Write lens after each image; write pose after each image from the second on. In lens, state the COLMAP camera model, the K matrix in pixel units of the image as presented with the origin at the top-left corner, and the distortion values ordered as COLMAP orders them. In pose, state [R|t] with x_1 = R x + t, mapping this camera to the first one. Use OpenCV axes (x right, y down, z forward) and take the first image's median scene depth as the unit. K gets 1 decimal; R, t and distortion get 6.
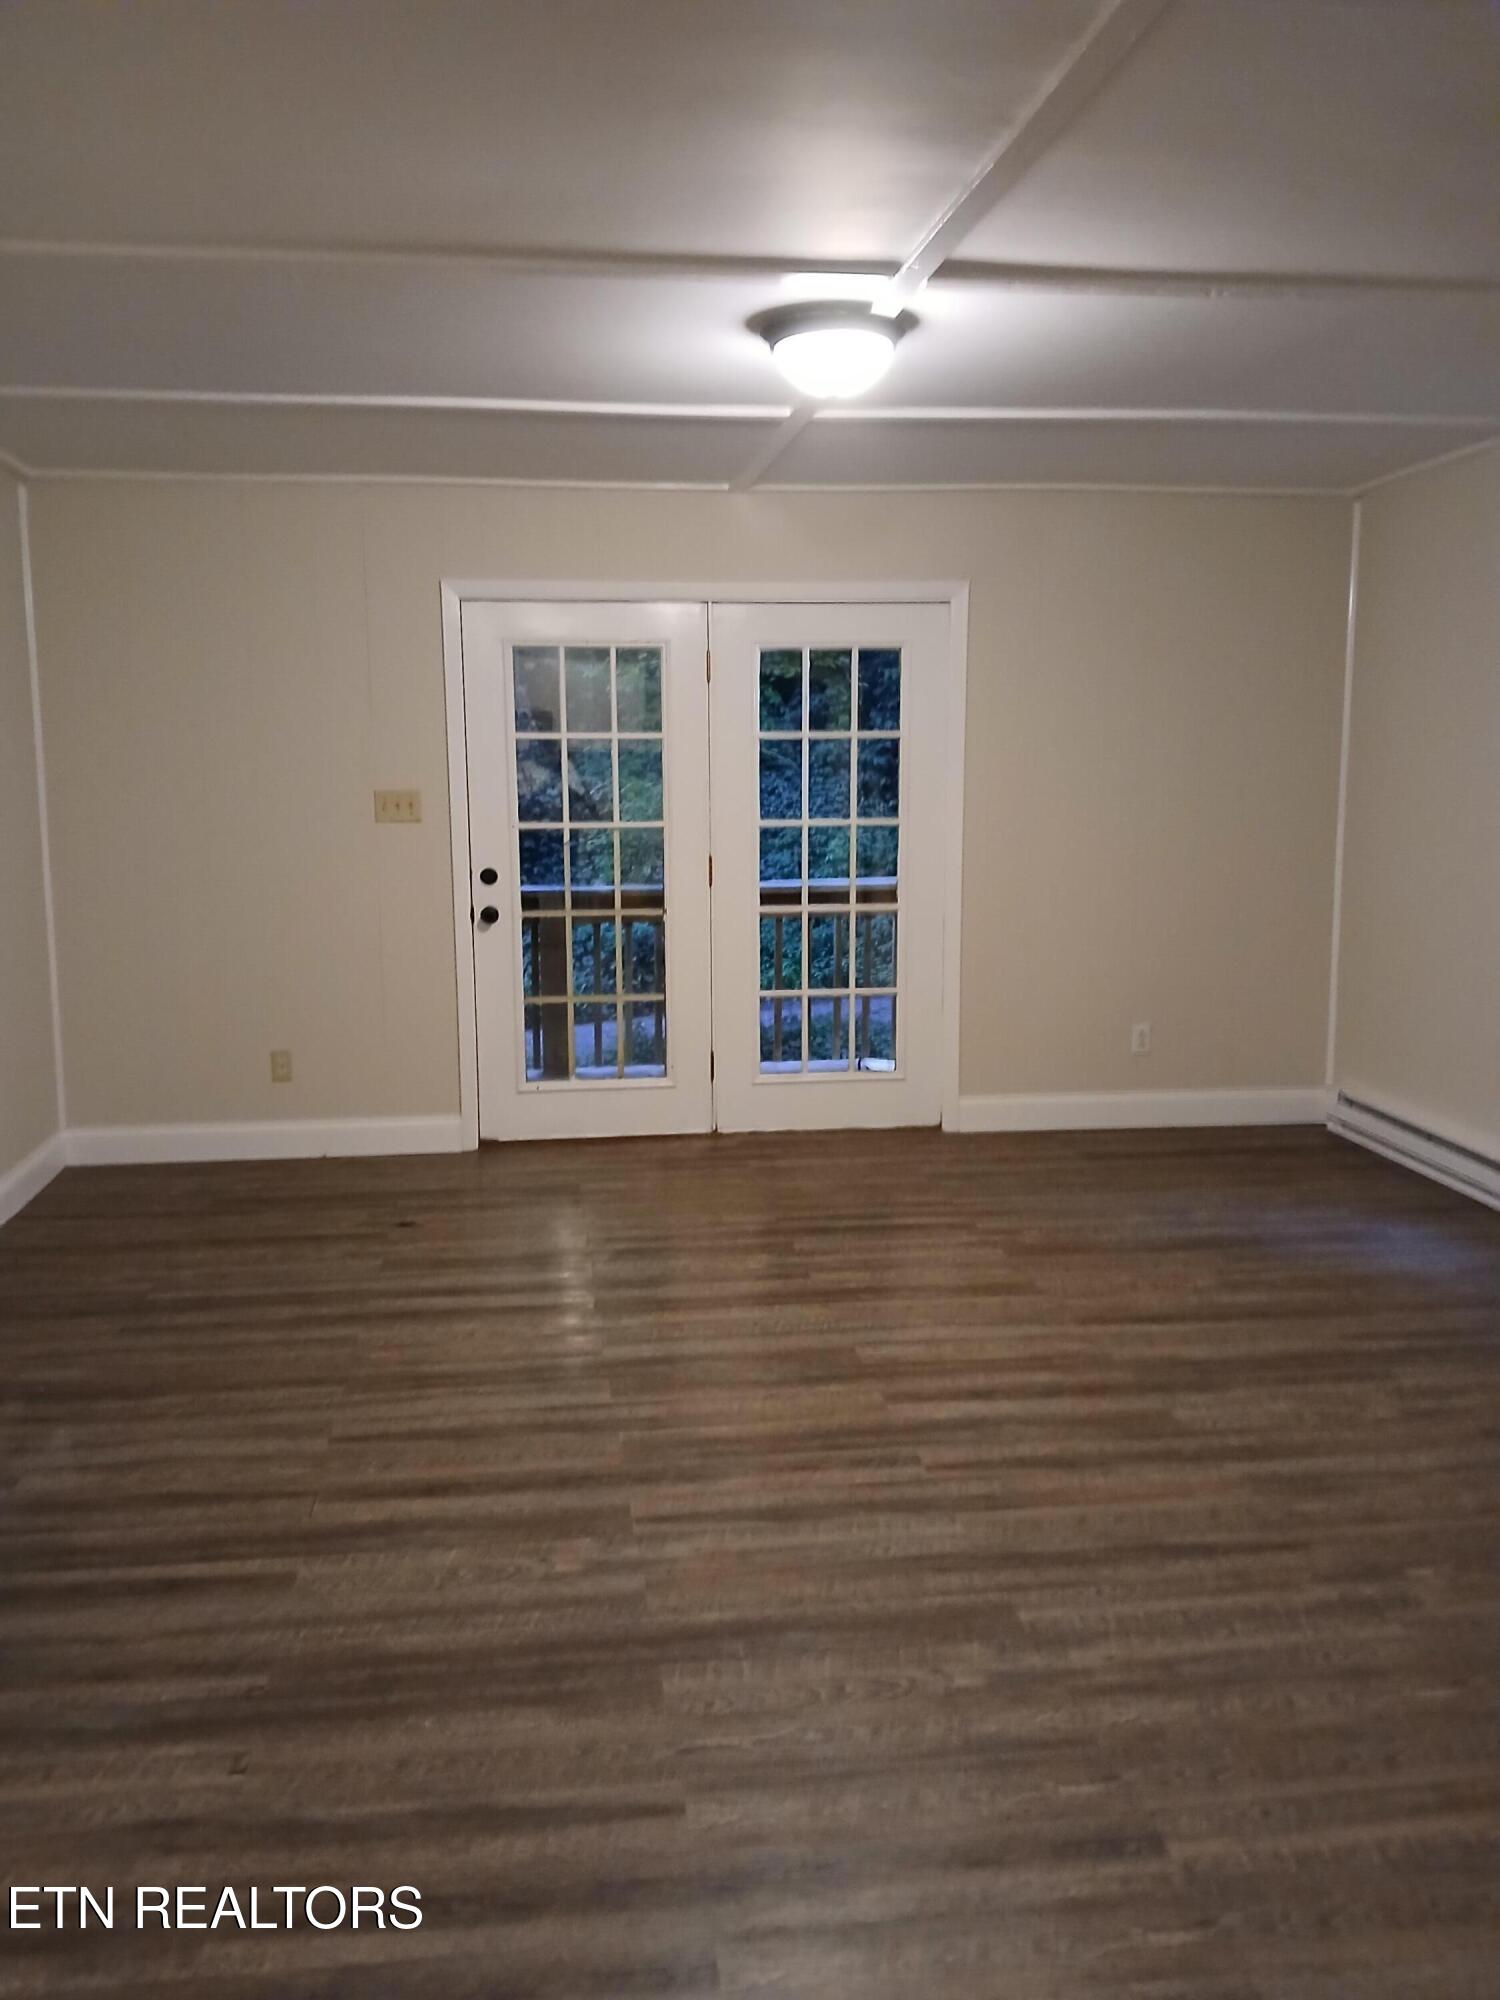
lens RADIAL K [[1545.7, 0, 729.6], [0, 1545.7, 982.6], [0, 0, 1]] dist [0.101030, -0.210438]
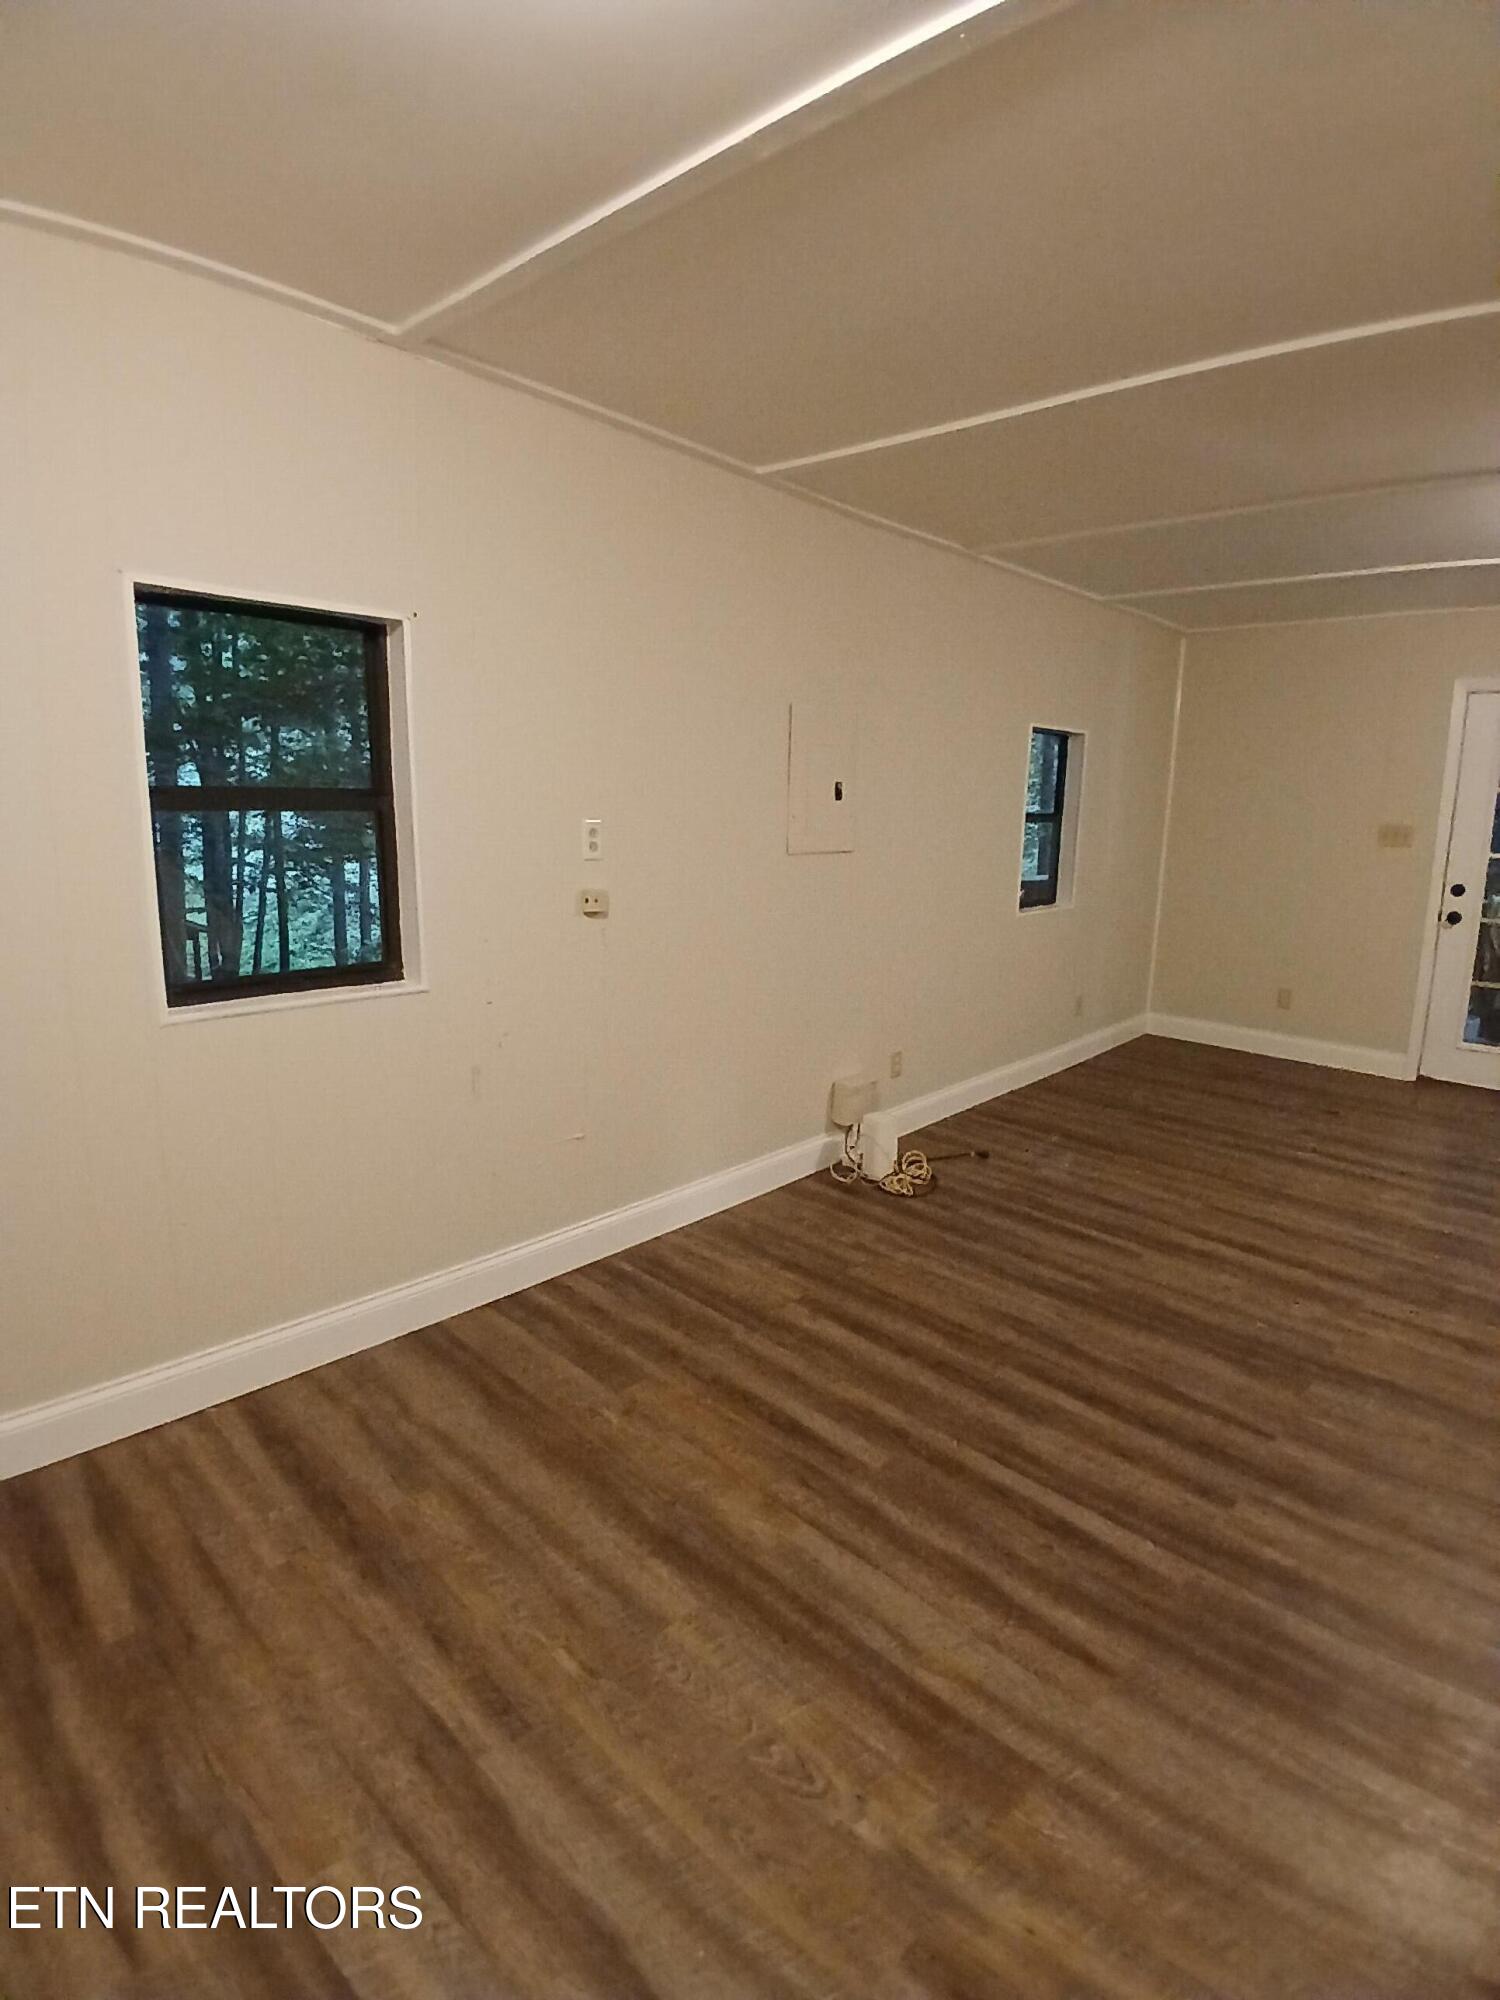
lens RADIAL K [[992.8, 0, 750.0], [0, 992.8, 985.5], [0, 0, 1]] dist [0.002041, -0.047183]
pose [[0.627374, 0.167162, -0.760565, 0.238651], [-0.128607, 0.985518, 0.110517, -0.000948], [0.768024, 0.028478, 0.639787, -0.093445]]
